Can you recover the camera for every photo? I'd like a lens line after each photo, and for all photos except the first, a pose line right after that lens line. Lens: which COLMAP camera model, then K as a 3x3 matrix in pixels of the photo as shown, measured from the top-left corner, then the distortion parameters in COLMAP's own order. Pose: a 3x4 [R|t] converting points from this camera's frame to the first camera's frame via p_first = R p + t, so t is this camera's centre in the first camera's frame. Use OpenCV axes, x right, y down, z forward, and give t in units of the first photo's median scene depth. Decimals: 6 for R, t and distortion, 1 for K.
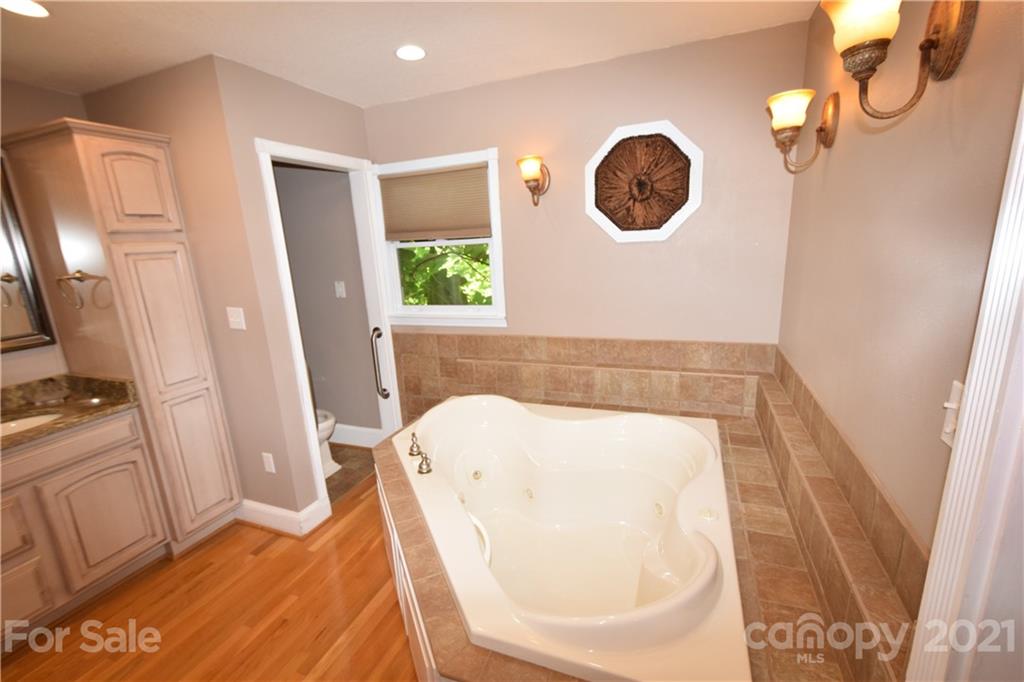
lens RADIAL K [[449.7, 0, 508.4], [0, 449.7, 345.6], [0, 0, 1]] dist [0.010021, -0.009189]
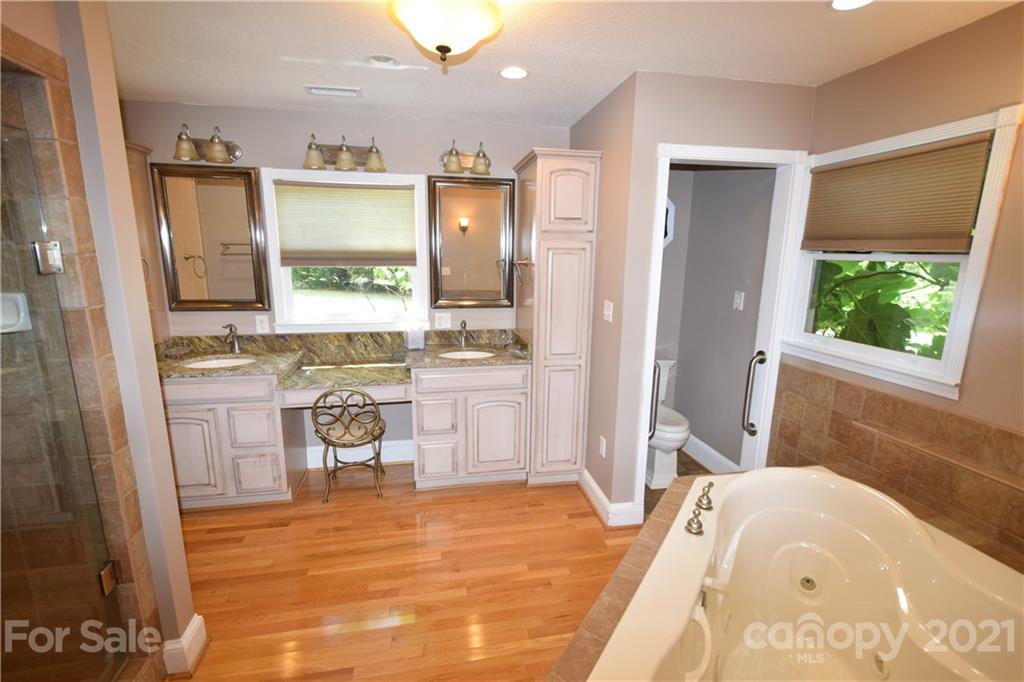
lens RADIAL K [[449.7, 0, 508.4], [0, 449.7, 345.6], [0, 0, 1]] dist [0.010021, -0.009189]
pose [[0.539627, 0.229922, -0.809901, 0.155476], [-0.233780, 0.965077, 0.118210, -0.046270], [0.808795, 0.125549, 0.574532, 0.155636]]
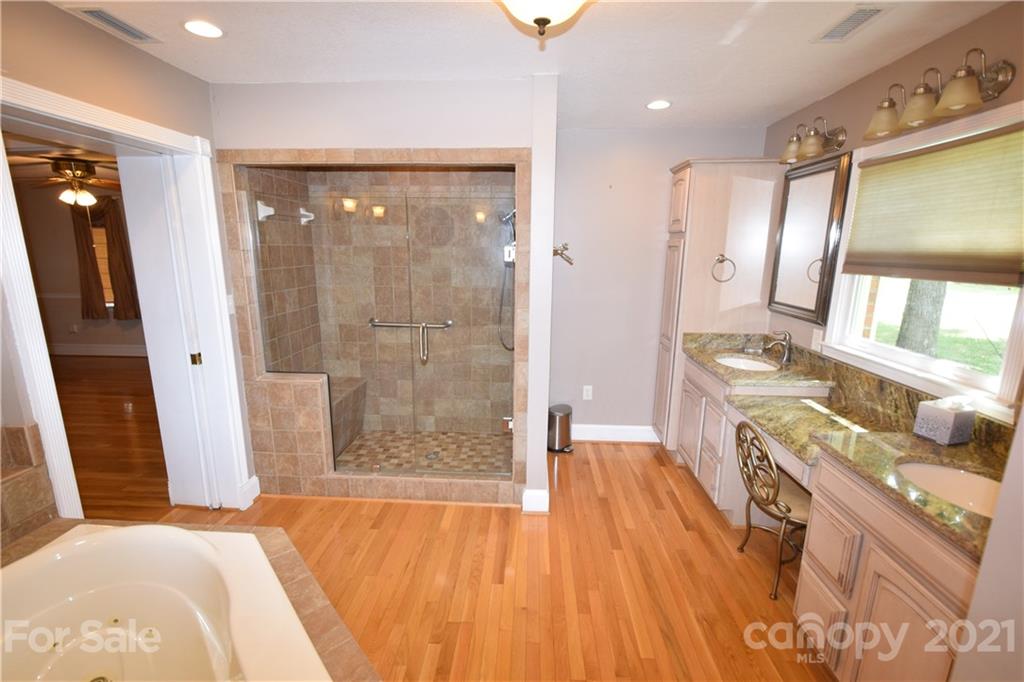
lens RADIAL K [[449.7, 0, 508.4], [0, 449.7, 345.6], [0, 0, 1]] dist [0.010021, -0.009189]
pose [[-0.947101, 0.115057, -0.299603, -0.206329], [-0.029915, 0.897814, 0.439358, -0.215636], [0.319539, 0.425079, -0.846878, 0.929998]]
